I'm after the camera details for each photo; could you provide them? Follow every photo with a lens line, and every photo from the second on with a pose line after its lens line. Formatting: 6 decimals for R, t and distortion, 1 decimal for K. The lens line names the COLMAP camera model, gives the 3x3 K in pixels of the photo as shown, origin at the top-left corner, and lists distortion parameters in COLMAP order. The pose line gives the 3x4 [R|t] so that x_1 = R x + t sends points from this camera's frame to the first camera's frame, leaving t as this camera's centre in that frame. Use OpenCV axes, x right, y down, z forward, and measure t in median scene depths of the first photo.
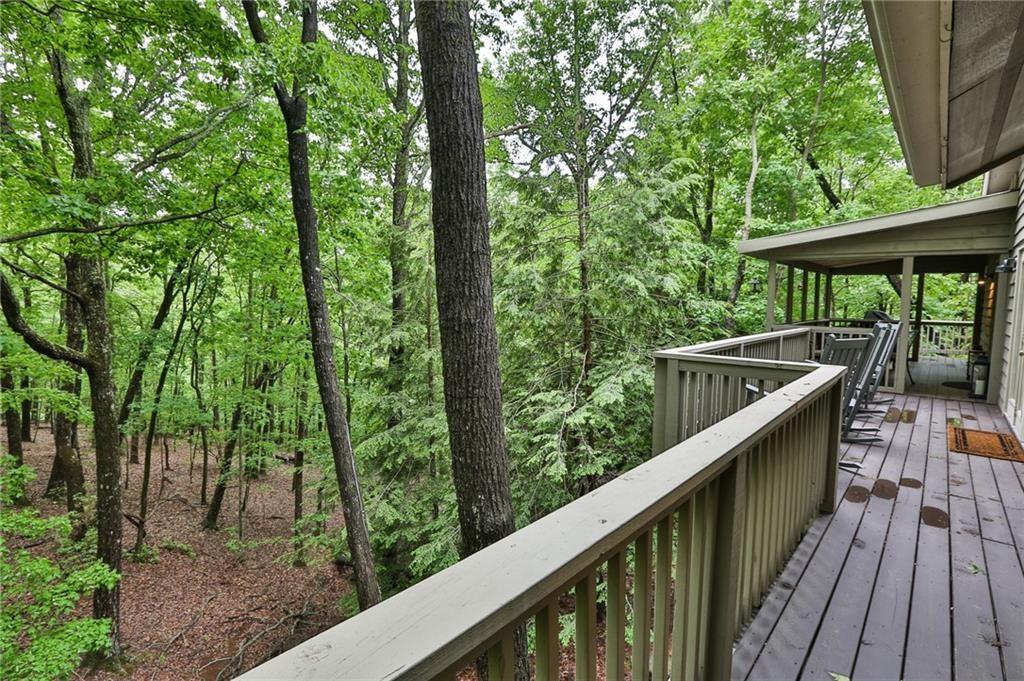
lens RADIAL K [[490.0, 0, 513.2], [0, 490.0, 338.0], [0, 0, 1]] dist [-0.006110, -0.000136]
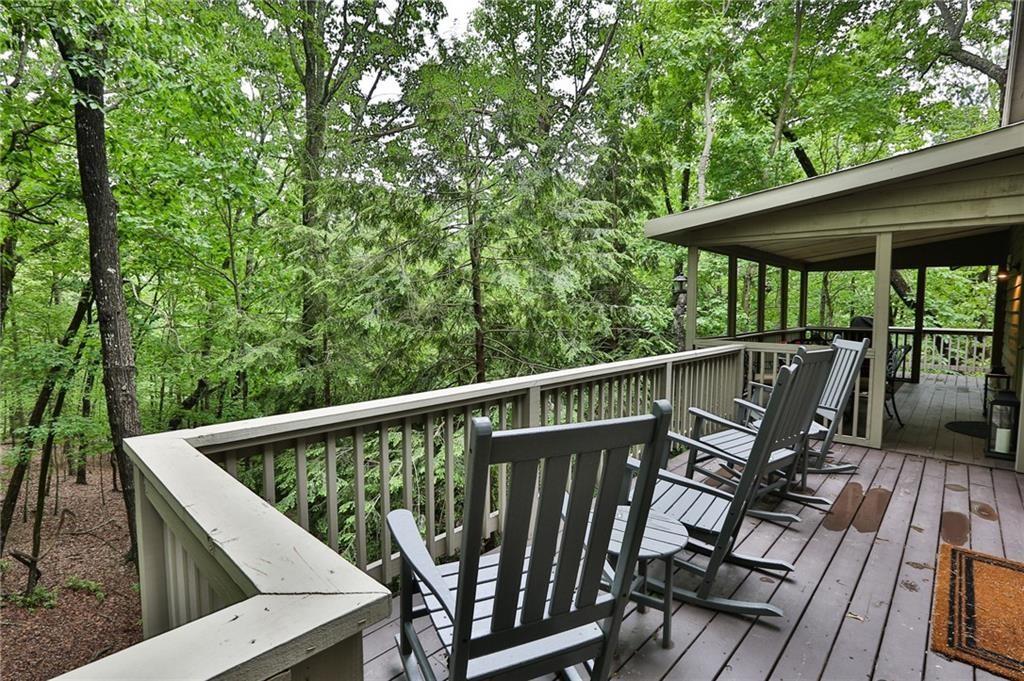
lens RADIAL K [[490.0, 0, 507.8], [0, 490.0, 341.5], [0, 0, 1]] dist [-0.006110, -0.000136]
pose [[0.999544, -0.008581, -0.028967, 0.194671], [0.008386, 0.999941, -0.006861, -0.015097], [0.029025, 0.006615, 0.999557, 0.202822]]
